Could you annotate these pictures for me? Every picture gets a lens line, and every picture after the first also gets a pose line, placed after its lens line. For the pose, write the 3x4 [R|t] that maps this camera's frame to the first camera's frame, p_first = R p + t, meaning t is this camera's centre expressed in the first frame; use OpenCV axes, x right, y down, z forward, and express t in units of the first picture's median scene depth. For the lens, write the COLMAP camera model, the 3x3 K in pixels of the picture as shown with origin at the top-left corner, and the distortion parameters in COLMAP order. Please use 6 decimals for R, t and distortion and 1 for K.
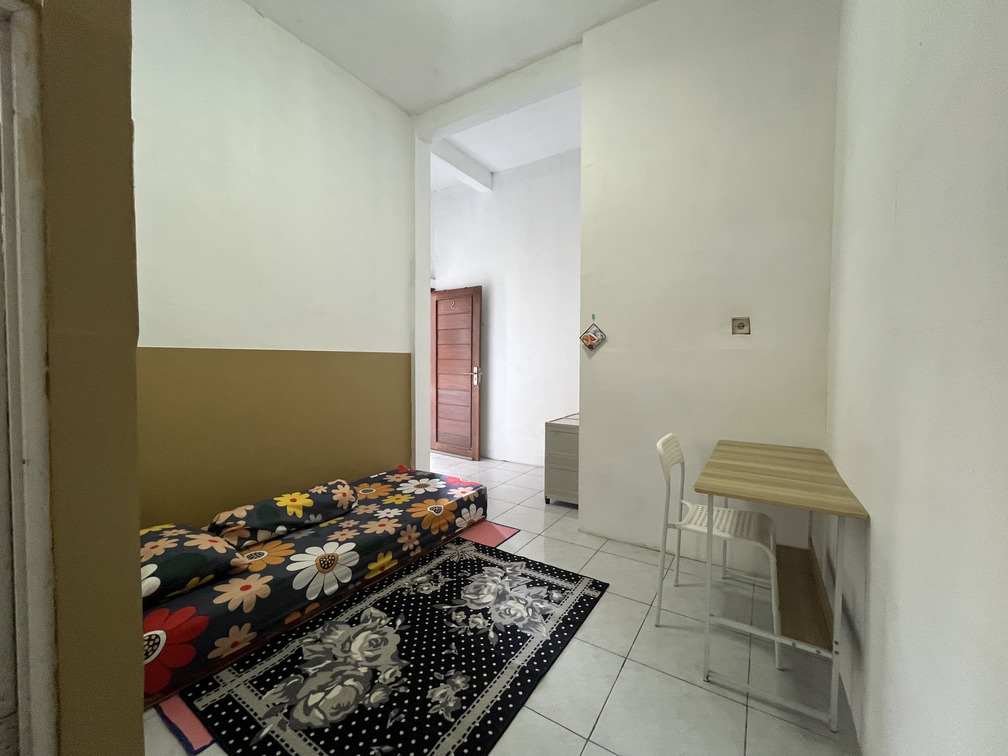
lens RADIAL K [[406.2, 0, 503.8], [0, 406.2, 374.9], [0, 0, 1]] dist [-0.003103, 0.001323]
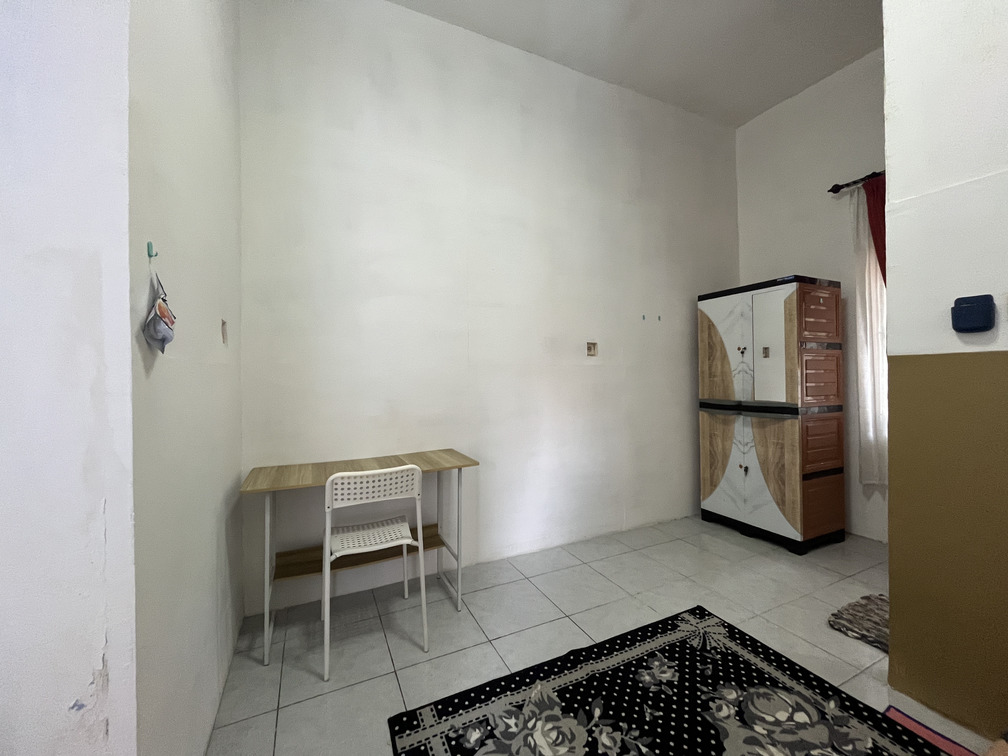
lens RADIAL K [[406.2, 0, 504.0], [0, 406.2, 374.4], [0, 0, 1]] dist [-0.003103, 0.001323]
pose [[-0.851051, 0.008656, 0.525011, -0.268289], [0.030282, 0.999009, 0.032616, -0.060152], [-0.524209, 0.043656, -0.850470, 1.557186]]
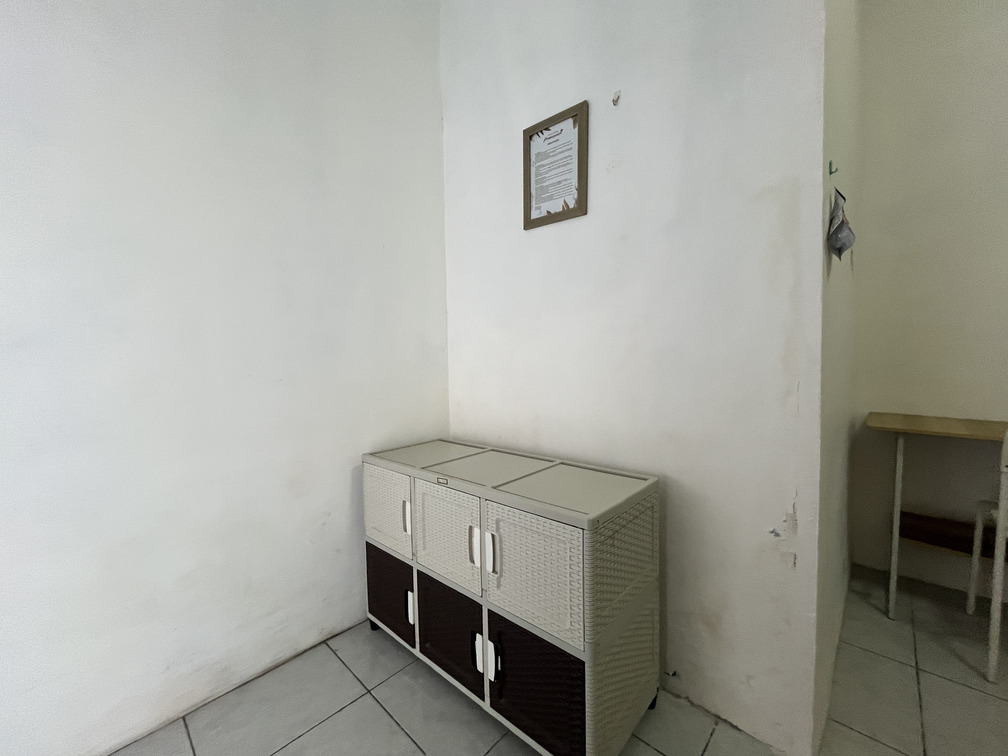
lens RADIAL K [[406.2, 0, 505.1], [0, 406.2, 376.0], [0, 0, 1]] dist [-0.003103, 0.001323]
pose [[0.183428, -0.057268, 0.981364, -0.271040], [0.052049, 0.997467, 0.048479, 0.015969], [-0.981654, 0.042186, 0.185944, 1.687537]]
